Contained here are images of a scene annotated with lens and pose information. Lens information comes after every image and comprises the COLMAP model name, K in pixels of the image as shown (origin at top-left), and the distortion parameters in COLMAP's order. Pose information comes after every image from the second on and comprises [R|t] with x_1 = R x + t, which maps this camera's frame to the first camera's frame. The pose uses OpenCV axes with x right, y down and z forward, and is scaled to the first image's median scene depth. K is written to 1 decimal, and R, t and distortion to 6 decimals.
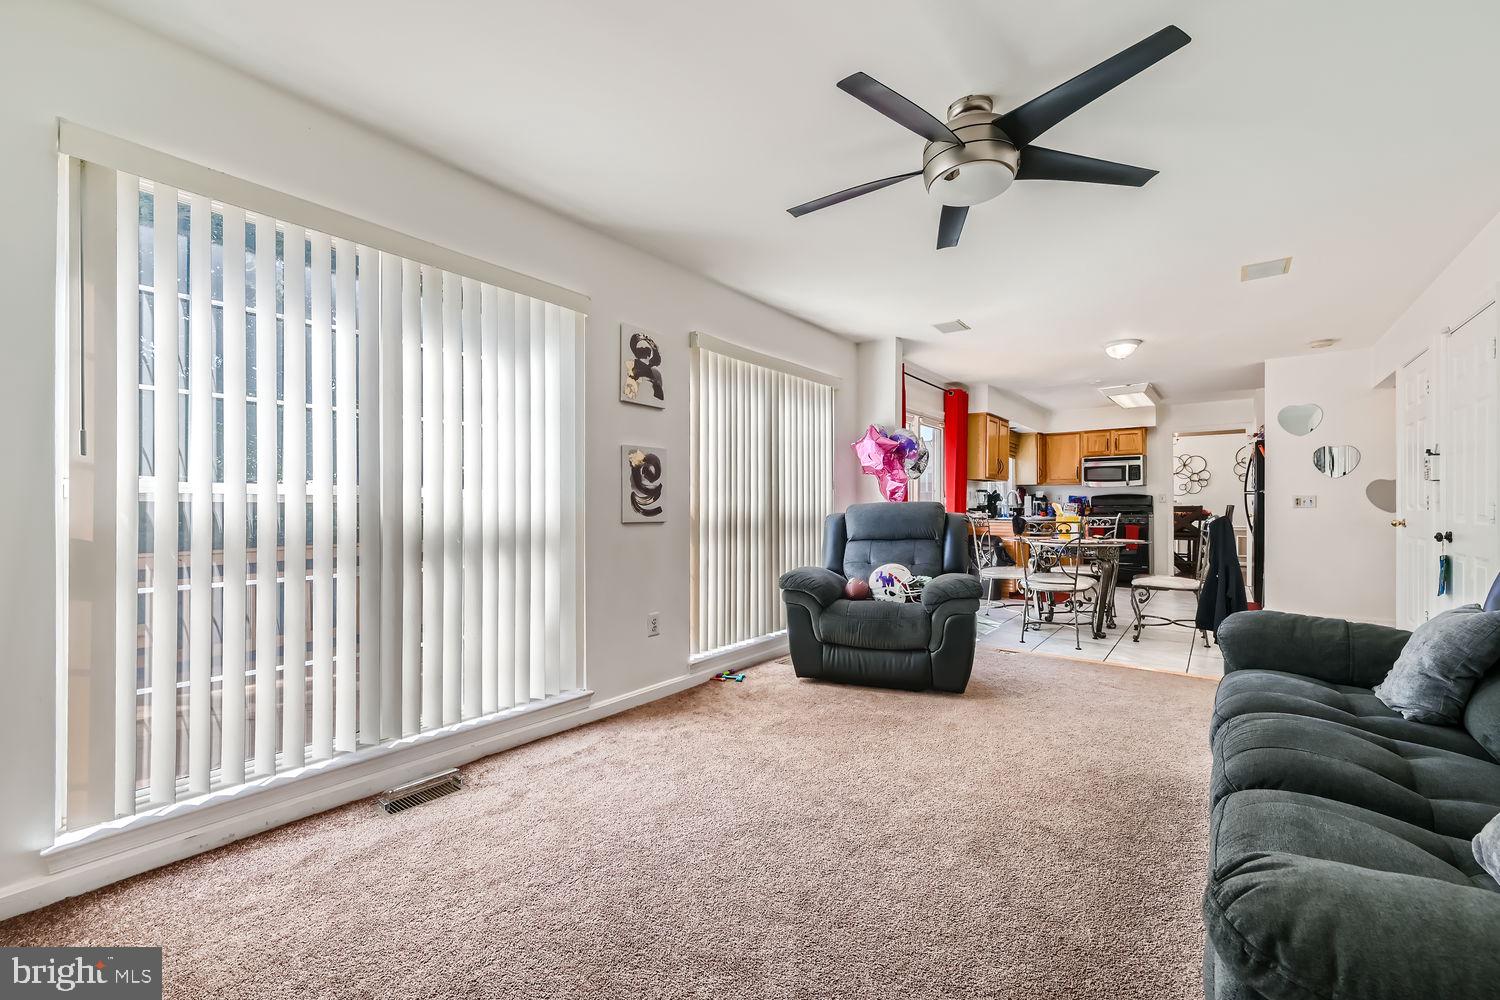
lens RADIAL K [[592.7, 0, 748.9], [0, 592.7, 503.3], [0, 0, 1]] dist [0.000967, 0.000189]
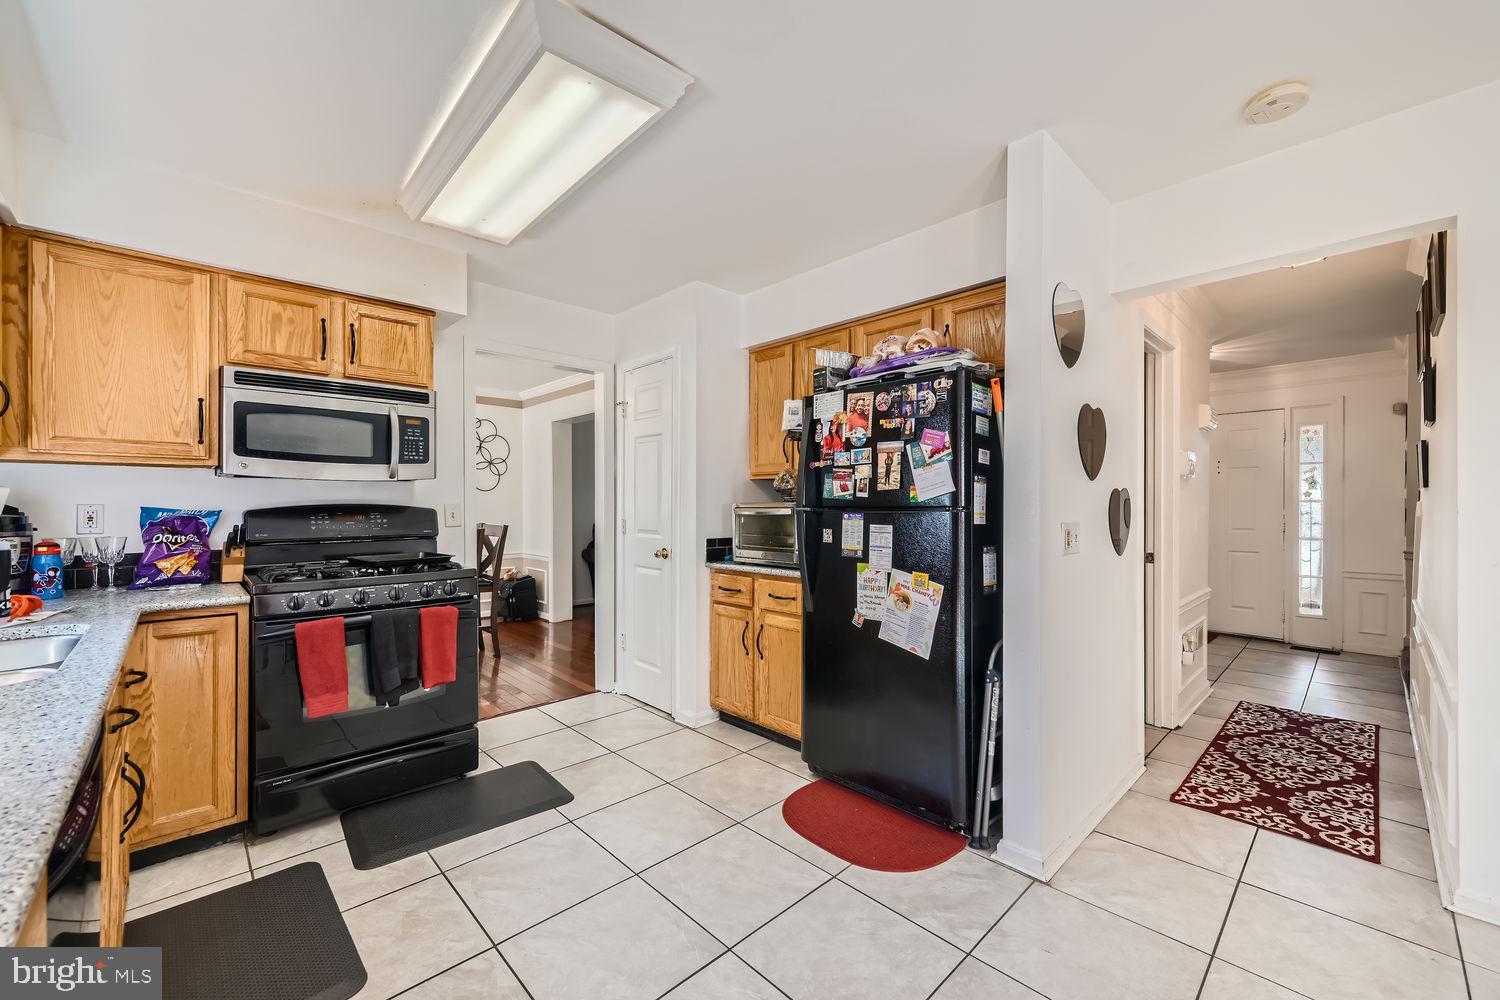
lens RADIAL K [[592.7, 0, 738.2], [0, 592.7, 500.0], [0, 0, 1]] dist [0.000967, 0.000189]
pose [[0.151483, 0.005776, 0.988443, 0.340363], [-0.003062, 0.999981, -0.005374, -0.016660], [-0.988455, -0.002213, 0.151498, 0.744997]]
